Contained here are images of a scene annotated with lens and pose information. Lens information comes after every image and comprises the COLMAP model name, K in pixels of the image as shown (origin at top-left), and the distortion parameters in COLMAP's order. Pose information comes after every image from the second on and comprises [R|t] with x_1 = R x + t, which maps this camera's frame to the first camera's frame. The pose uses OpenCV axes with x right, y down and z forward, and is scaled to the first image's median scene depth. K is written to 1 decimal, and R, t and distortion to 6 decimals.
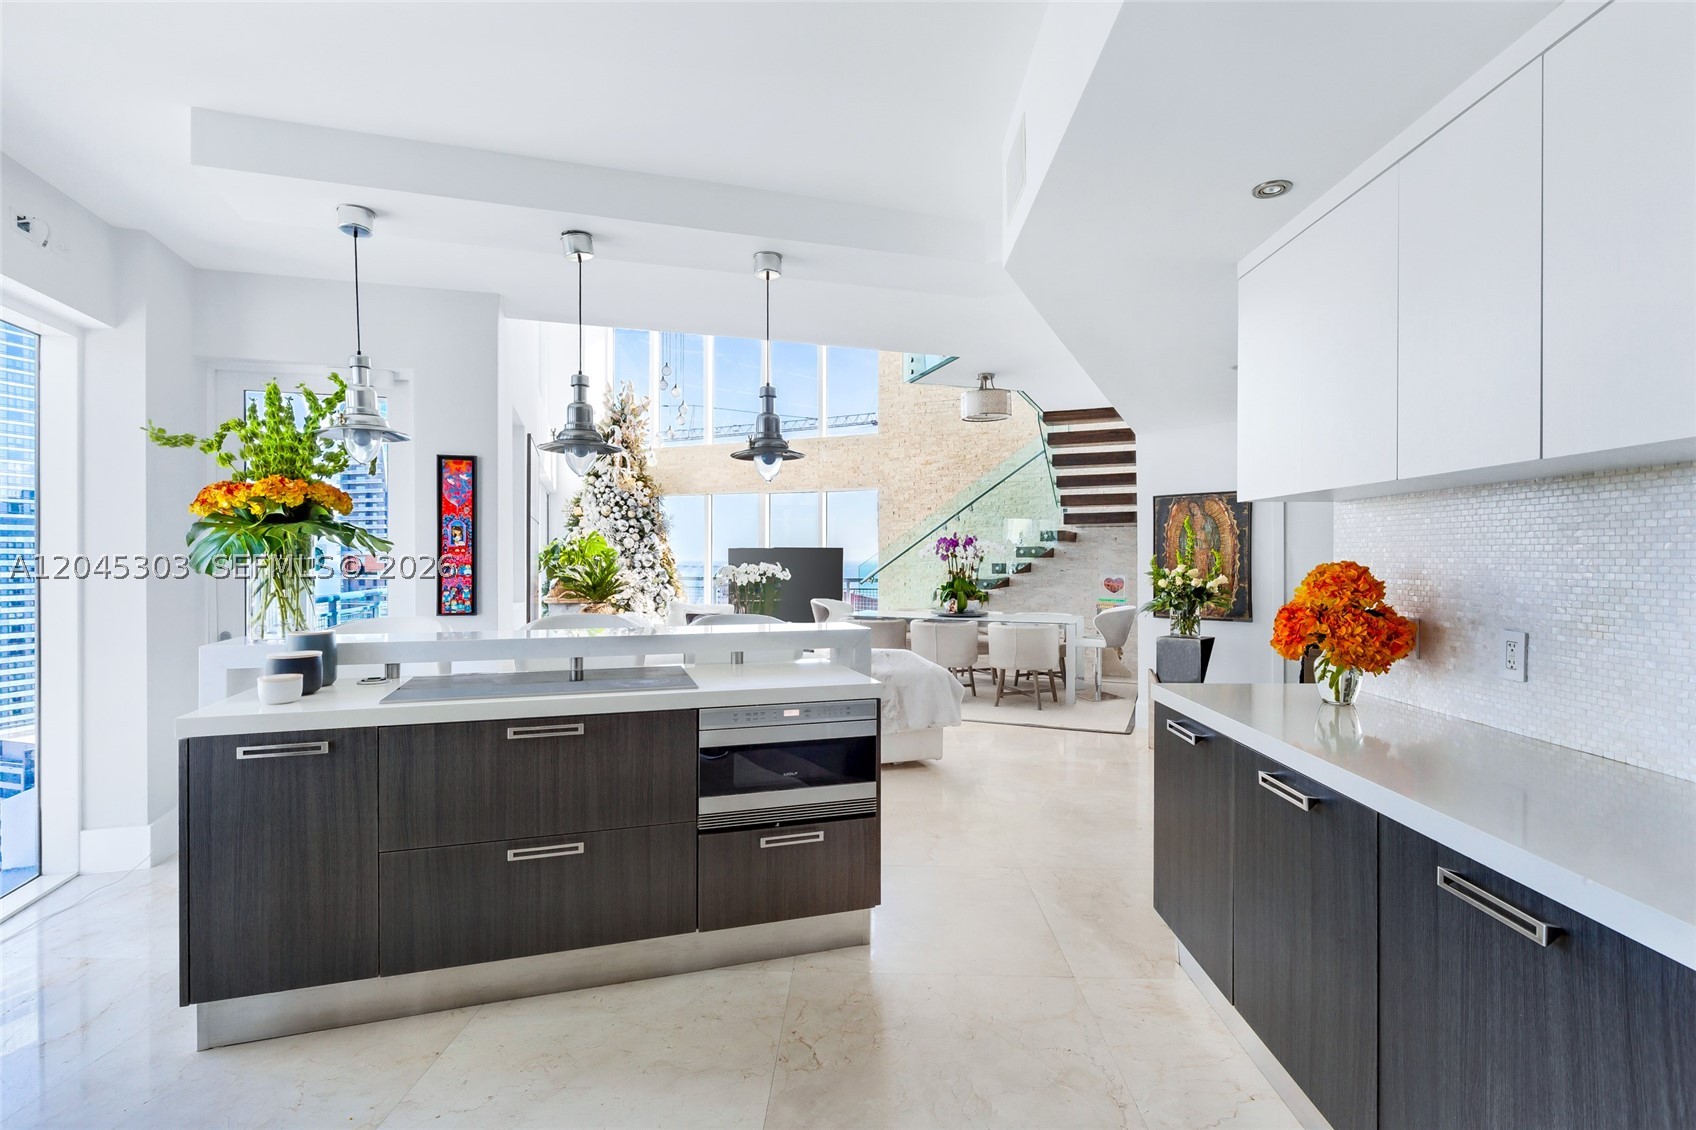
lens RADIAL K [[812.2, 0, 837.0], [0, 812.2, 557.8], [0, 0, 1]] dist [-0.005371, 0.000173]
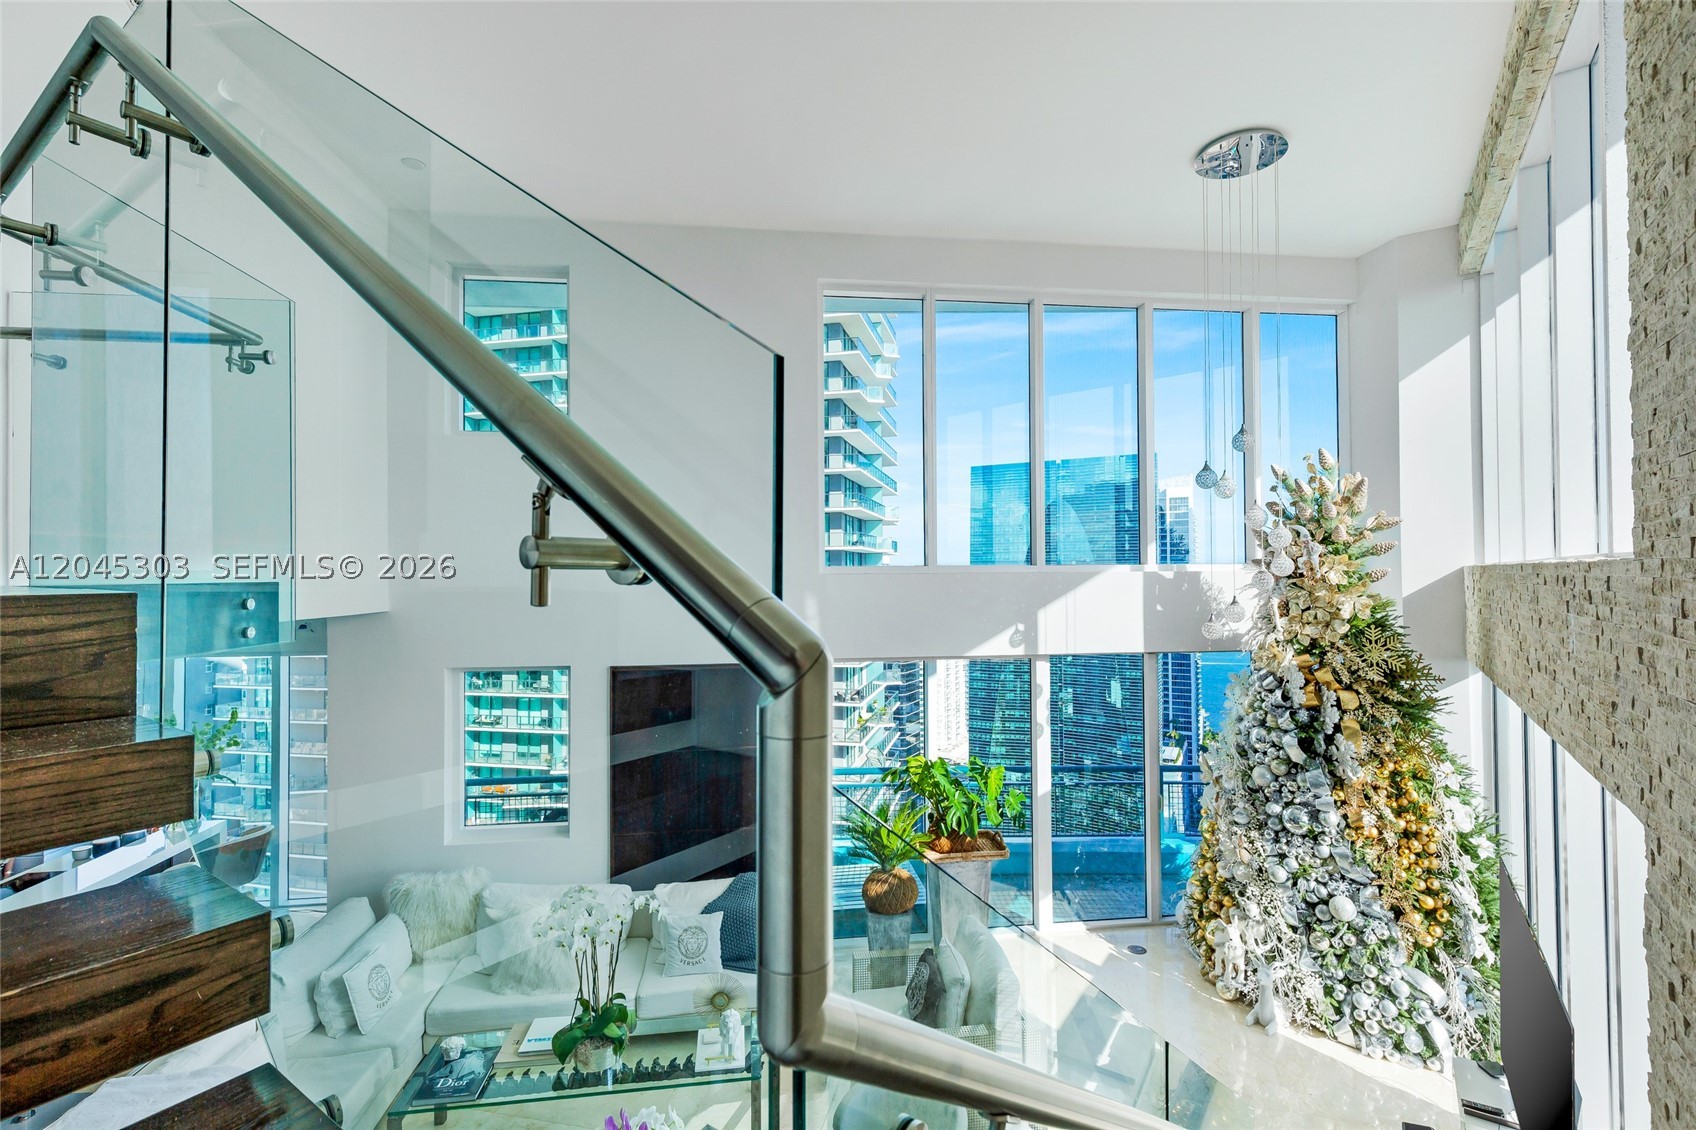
lens RADIAL K [[766.9, 0, 870.6], [0, 766.9, 561.6], [0, 0, 1]] dist [0.005688, -0.002750]
pose [[-0.157239, -0.013277, -0.987471, 0.267839], [-0.001538, 0.999912, -0.013199, -0.147742], [0.987559, -0.000557, -0.157246, 0.826565]]
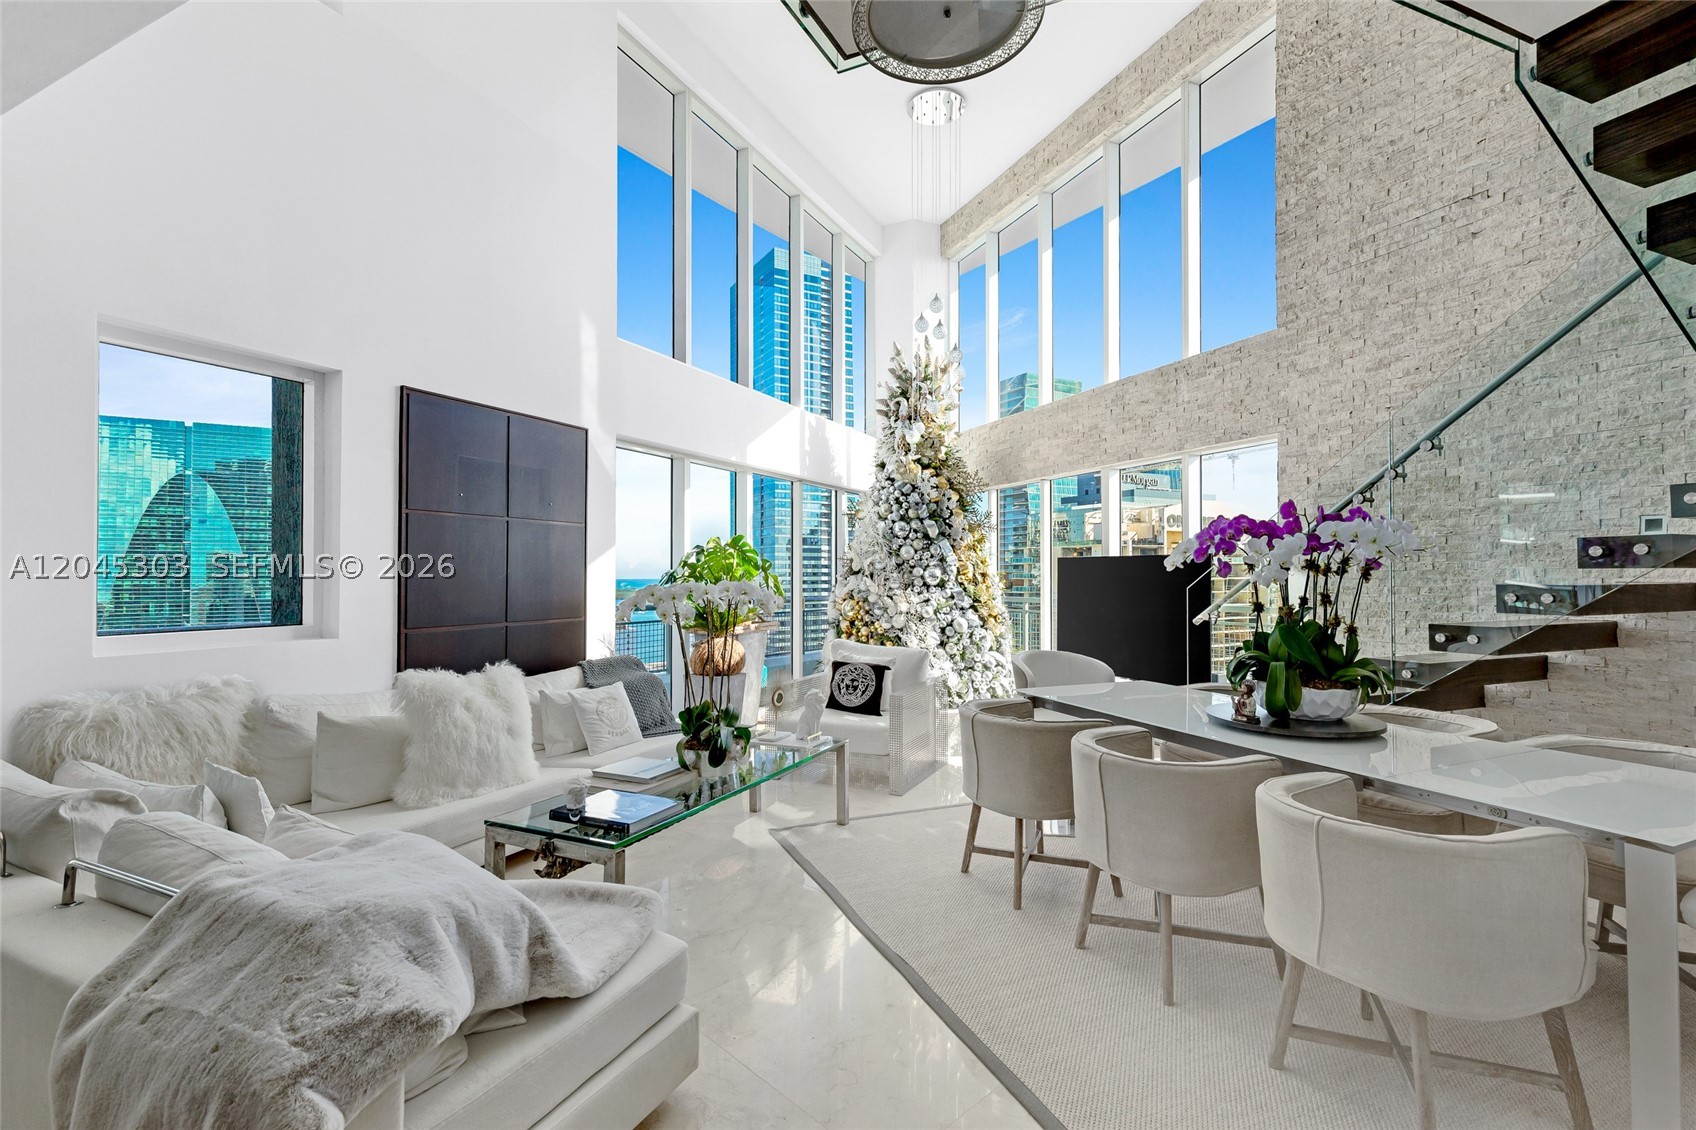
lens RADIAL K [[766.9, 0, 842.4], [0, 766.9, 566.7], [0, 0, 1]] dist [0.005688, -0.002750]
pose [[0.716621, -0.007306, -0.697424, 0.187448], [-0.000573, 0.999939, -0.011064, 0.002359], [0.697462, 0.008329, 0.716573, 0.456797]]
